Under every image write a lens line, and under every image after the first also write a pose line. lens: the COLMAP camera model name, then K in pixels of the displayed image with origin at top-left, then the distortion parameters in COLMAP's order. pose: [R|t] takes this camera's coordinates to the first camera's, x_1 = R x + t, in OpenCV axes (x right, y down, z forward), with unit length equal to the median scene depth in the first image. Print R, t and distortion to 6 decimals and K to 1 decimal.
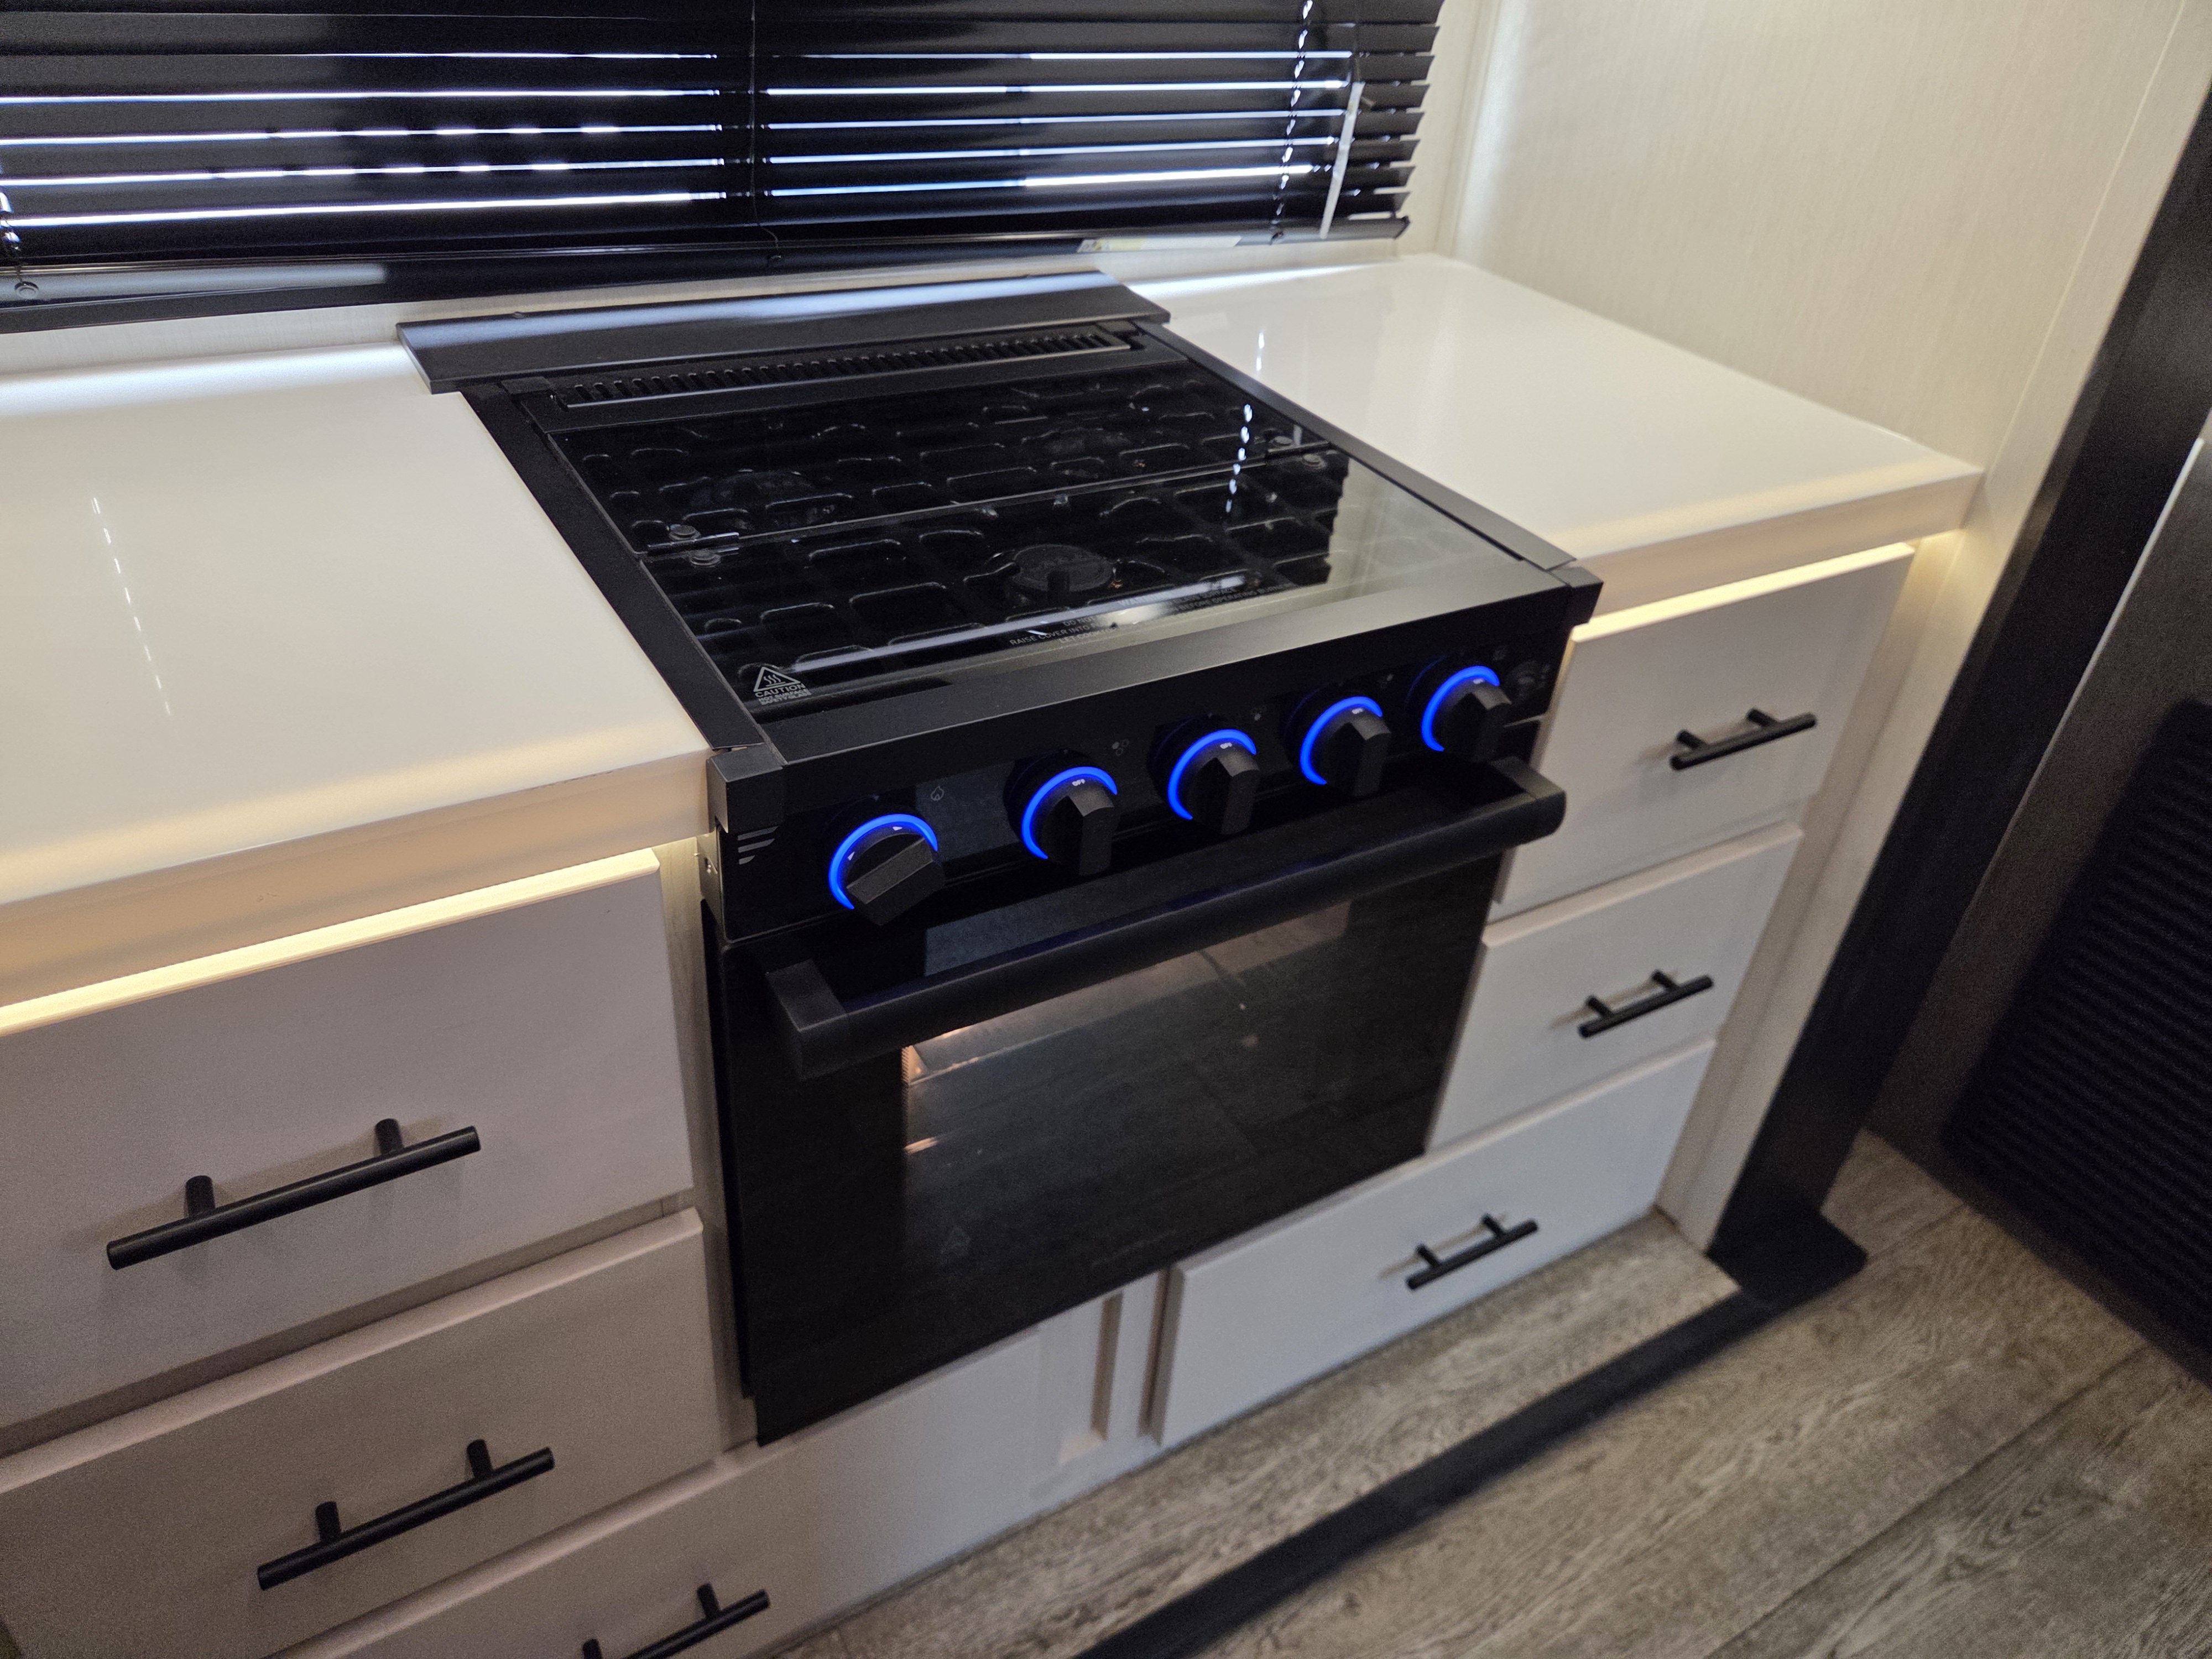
lens RADIAL K [[1527.2, 0, 1052.9], [0, 1527.2, 830.1], [0, 0, 1]] dist [0.000114, -0.004908]
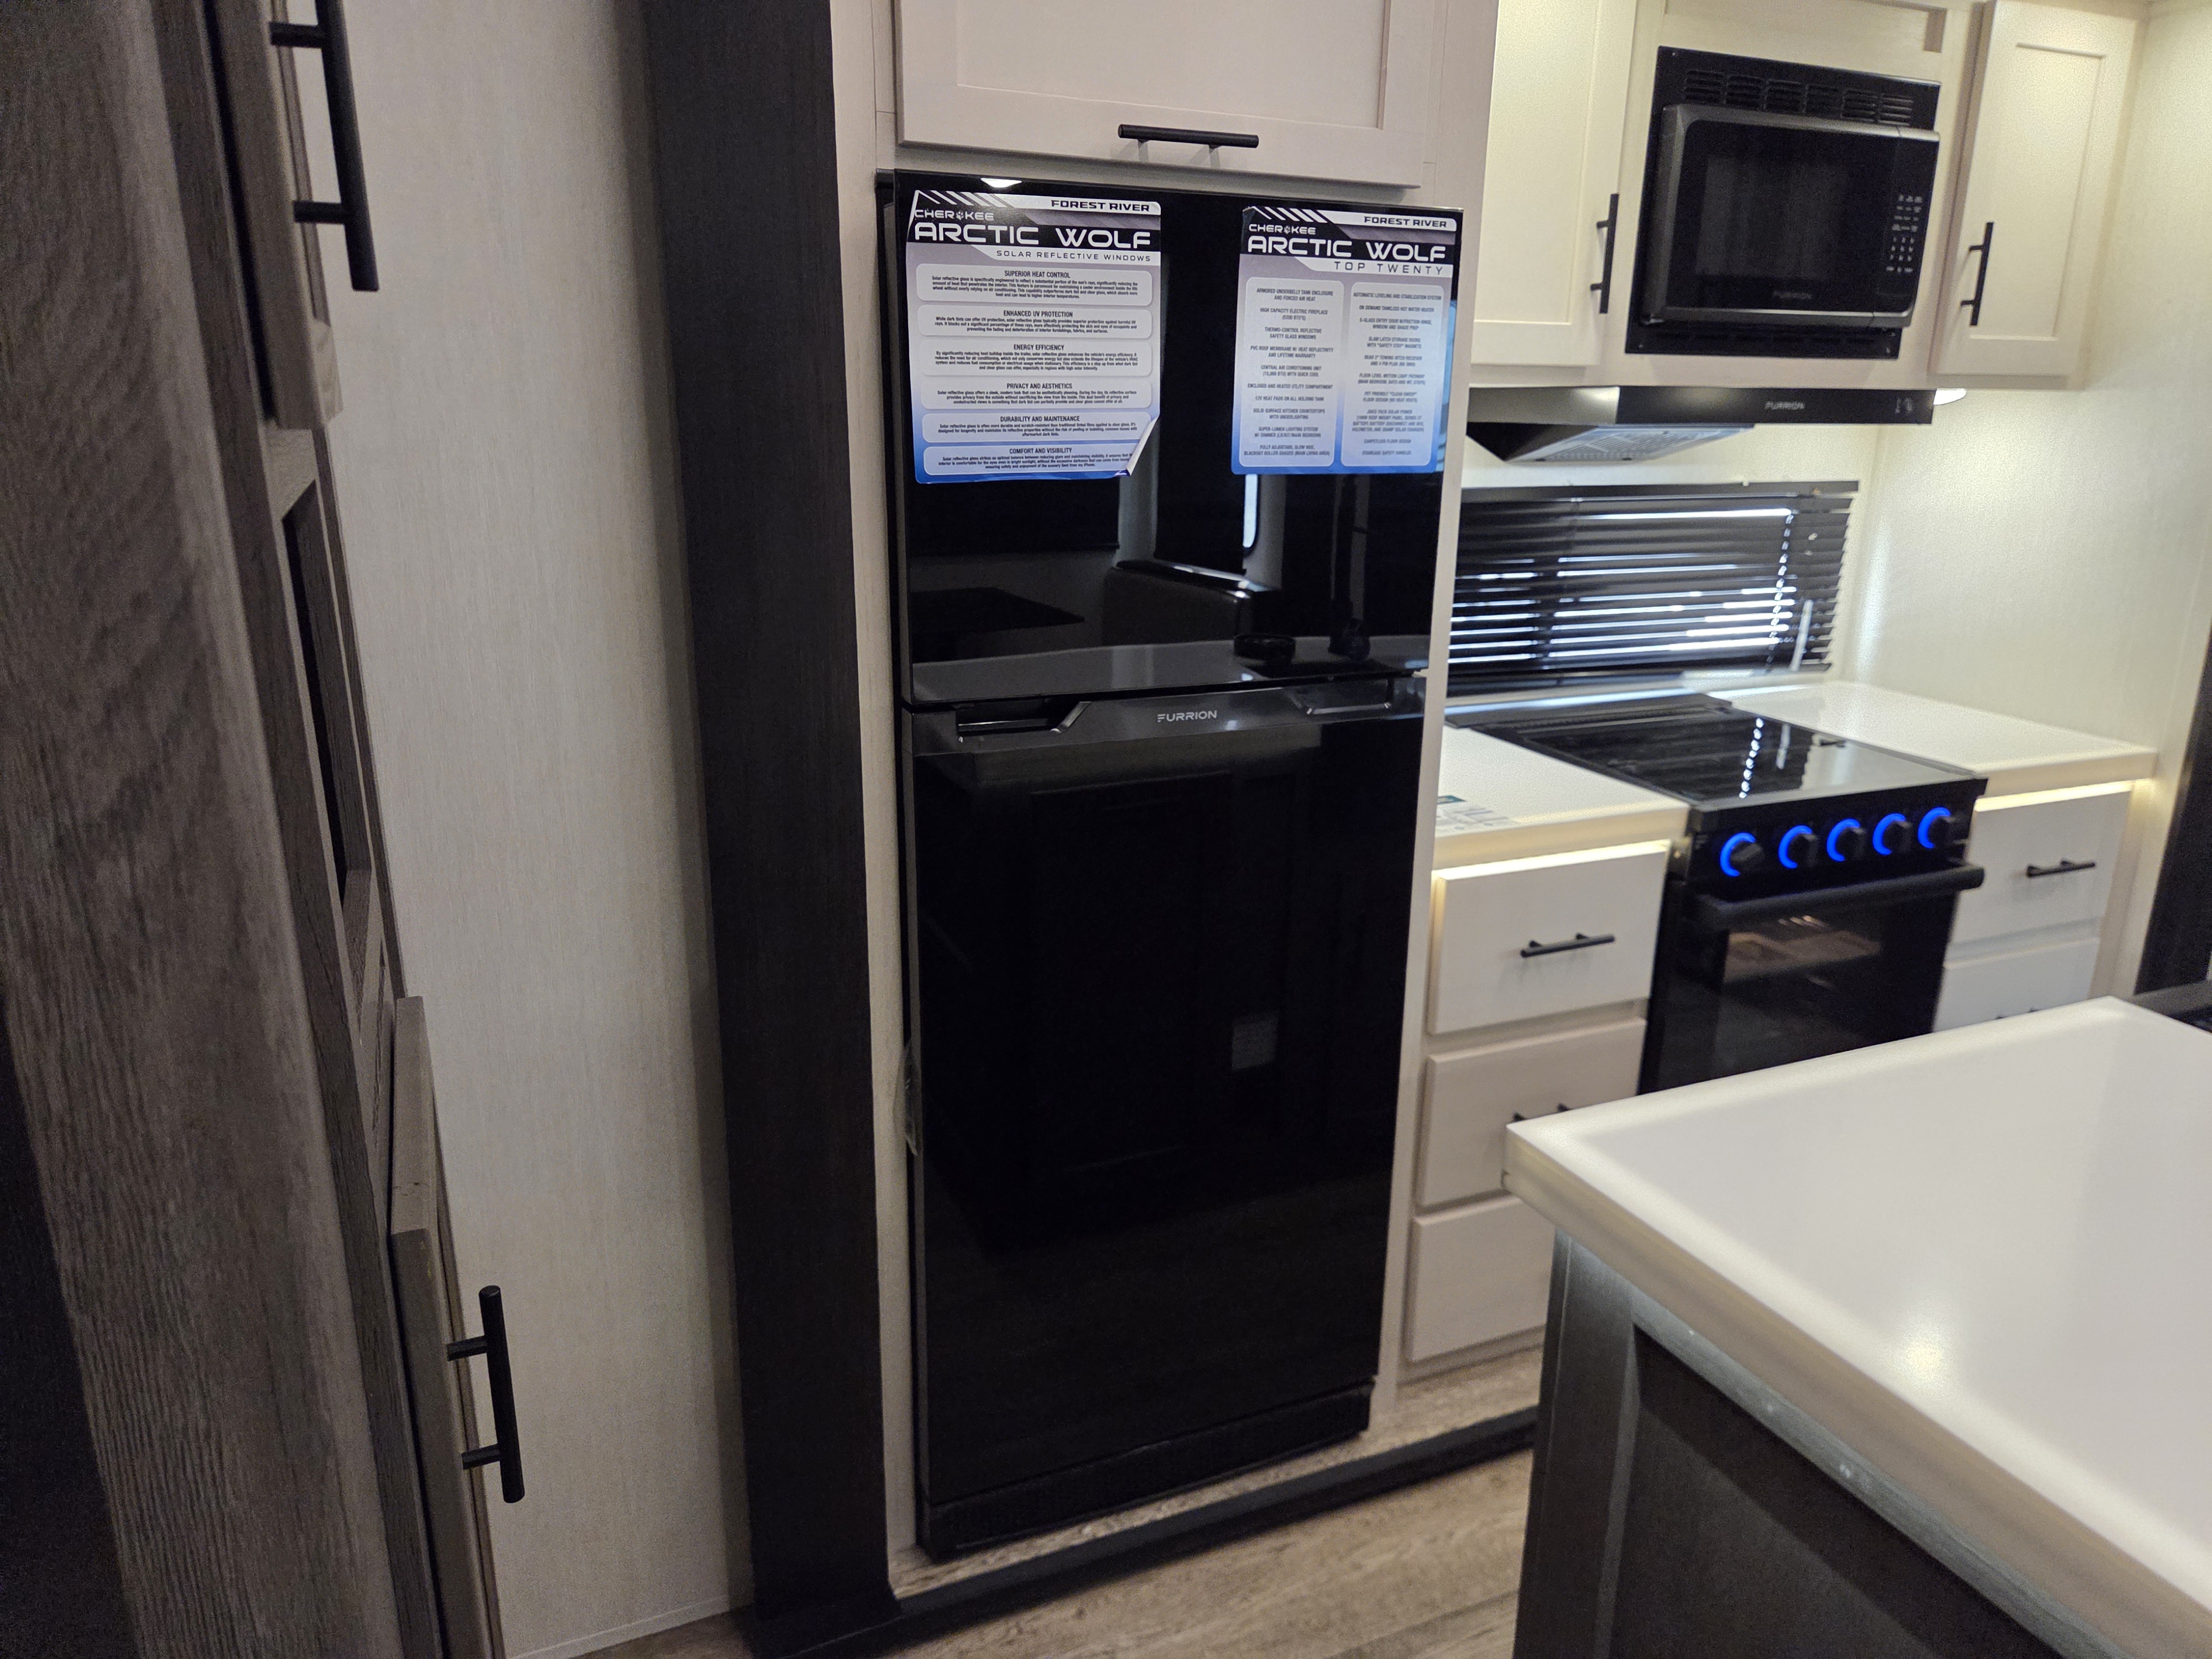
lens RADIAL K [[1527.2, 0, 1052.9], [0, 1527.2, 830.1], [0, 0, 1]] dist [0.000114, -0.004908]
pose [[0.988985, -0.016349, -0.147110, -0.624939], [-0.030520, 0.949999, -0.310758, 0.590459], [0.144835, 0.311825, 0.939036, -1.224482]]
